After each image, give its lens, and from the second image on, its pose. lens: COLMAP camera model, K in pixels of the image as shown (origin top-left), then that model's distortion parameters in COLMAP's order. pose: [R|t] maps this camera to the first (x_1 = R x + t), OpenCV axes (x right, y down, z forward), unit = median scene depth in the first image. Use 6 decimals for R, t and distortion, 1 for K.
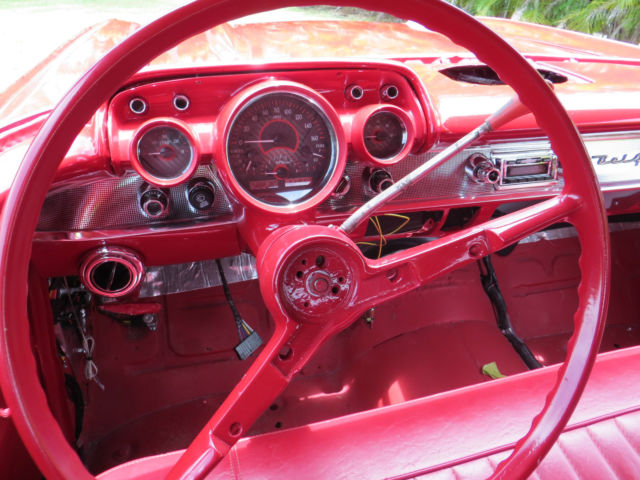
lens RADIAL K [[467.1, 0, 320.0], [0, 467.1, 240.0], [0, 0, 1]] dist [-0.012379, -0.012844]
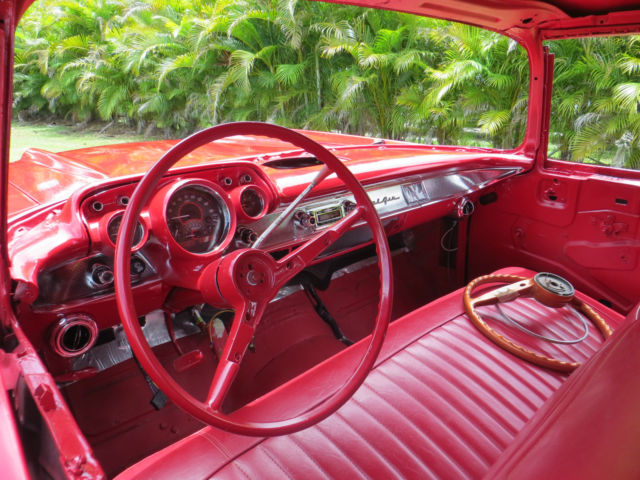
lens RADIAL K [[467.1, 0, 320.0], [0, 467.1, 240.0], [0, 0, 1]] dist [-0.012379, -0.012844]
pose [[0.885357, -0.182574, 0.427563, -0.339881], [0.268885, 0.951333, -0.150552, 0.193348], [-0.379268, 0.248257, 0.891361, -0.480316]]
